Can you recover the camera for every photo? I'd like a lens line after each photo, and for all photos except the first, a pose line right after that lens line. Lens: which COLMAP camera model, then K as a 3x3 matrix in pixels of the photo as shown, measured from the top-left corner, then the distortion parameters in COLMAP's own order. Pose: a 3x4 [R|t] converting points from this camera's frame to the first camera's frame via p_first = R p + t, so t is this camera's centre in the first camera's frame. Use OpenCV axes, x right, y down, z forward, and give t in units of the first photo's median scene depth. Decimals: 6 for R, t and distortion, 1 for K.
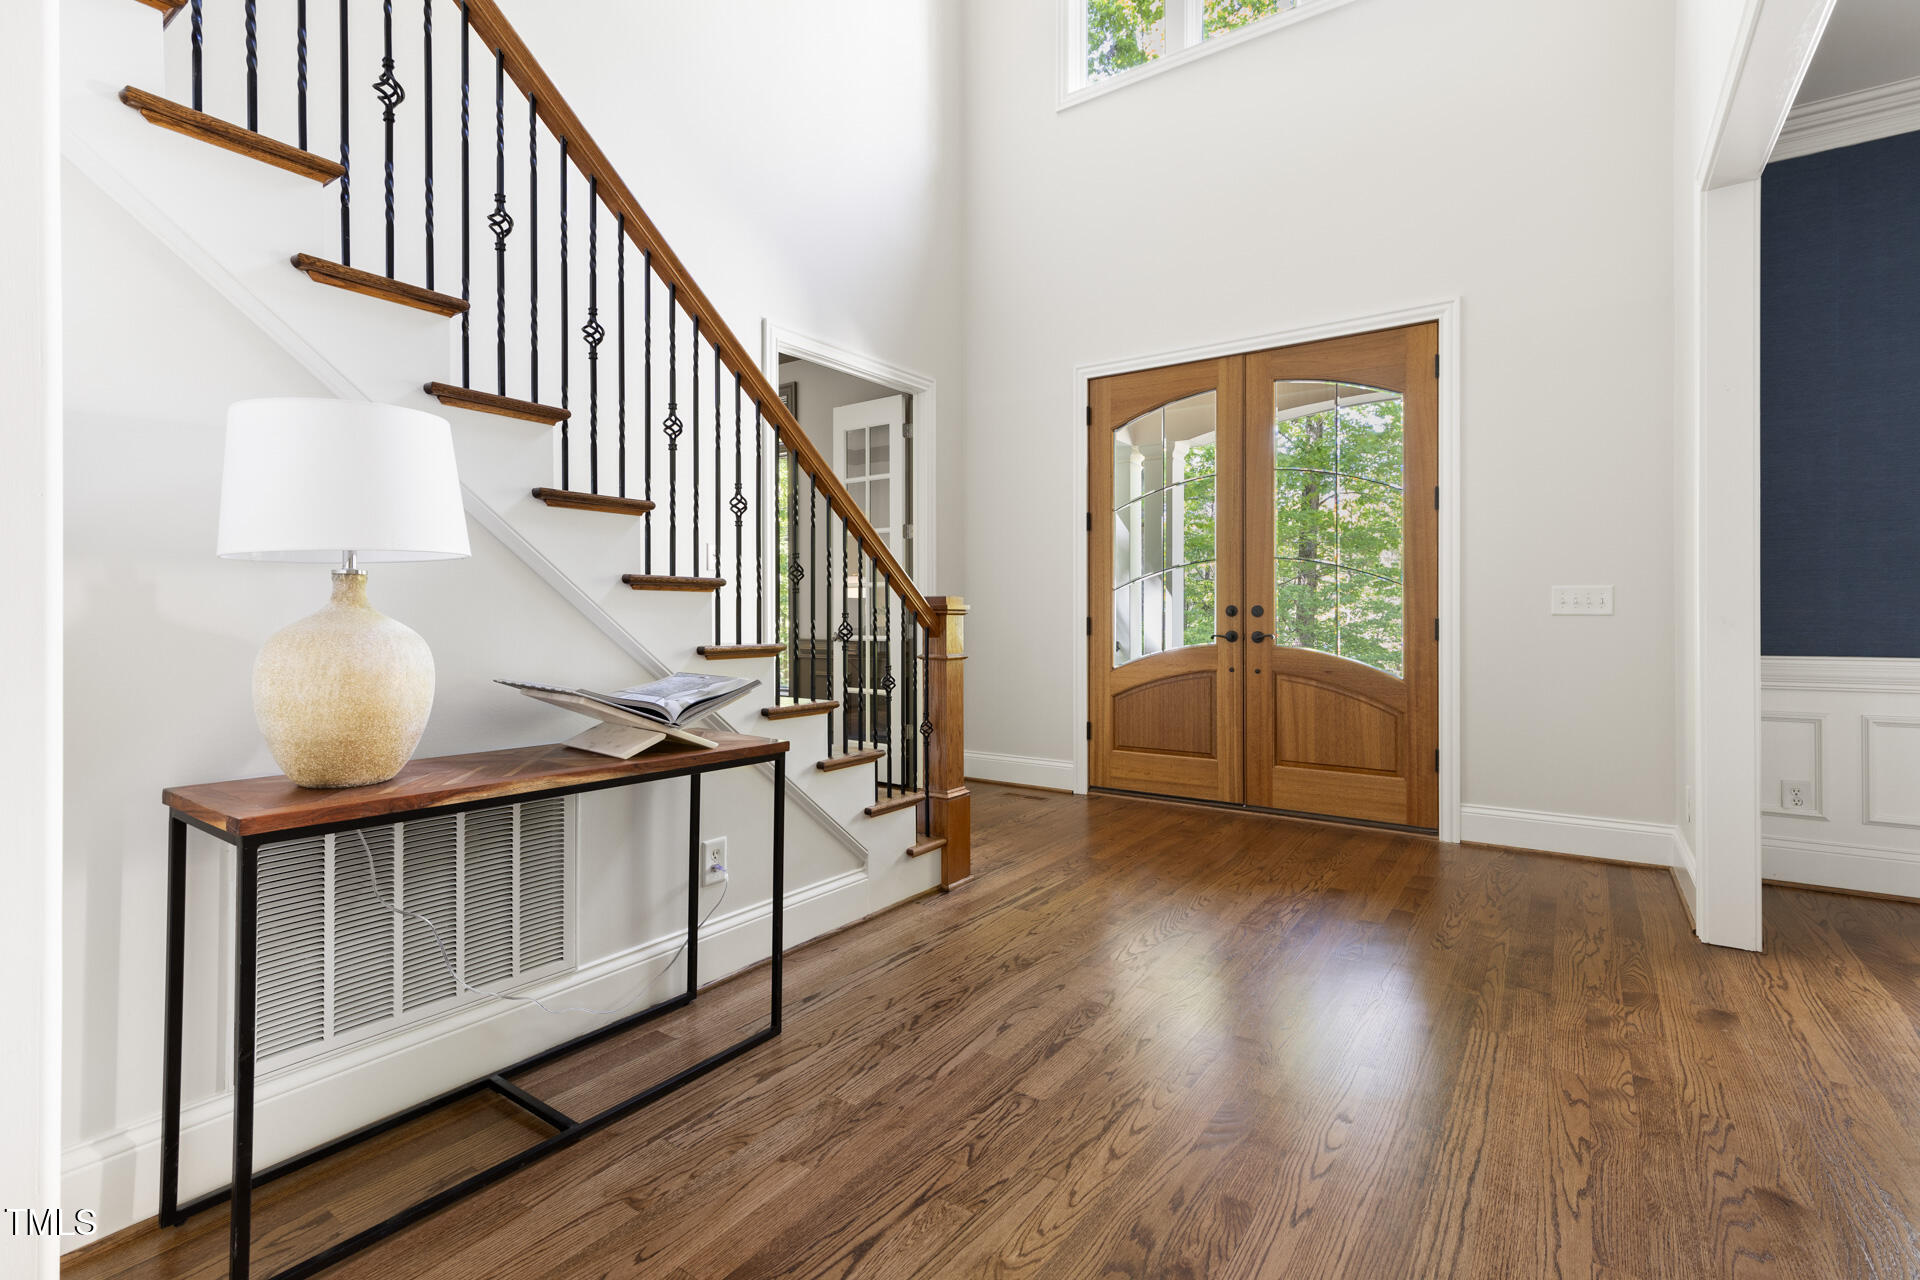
lens RADIAL K [[889.2, 0, 946.7], [0, 889.2, 626.6], [0, 0, 1]] dist [0.009945, -0.000951]
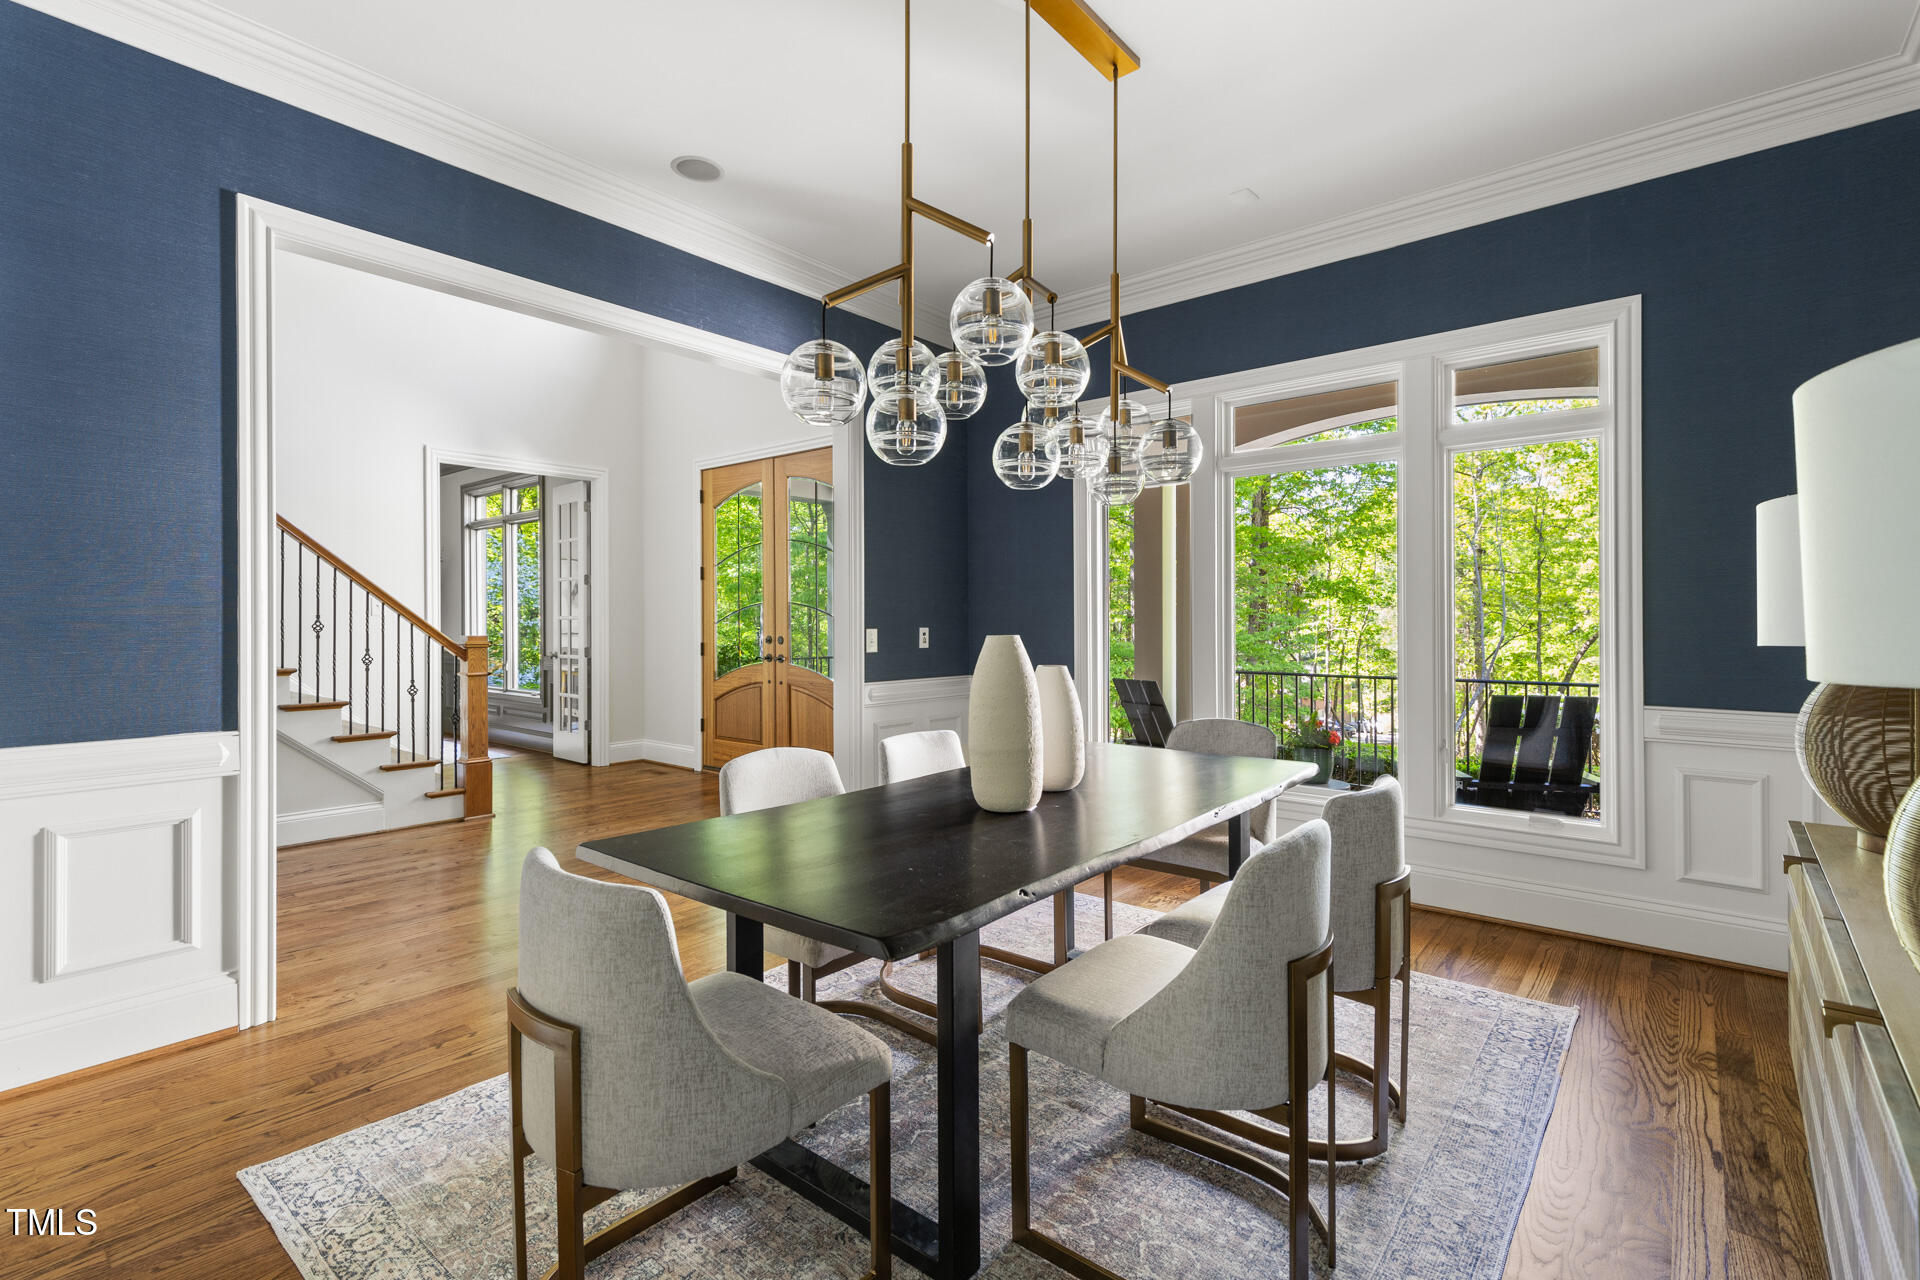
lens RADIAL K [[889.2, 0, 973.7], [0, 889.2, 629.3], [0, 0, 1]] dist [0.009945, -0.000951]
pose [[0.996730, 0.000540, -0.080806, 0.766759], [-0.000878, 0.999991, -0.004150, -0.029078], [0.080803, 0.004207, 0.996721, -0.376910]]
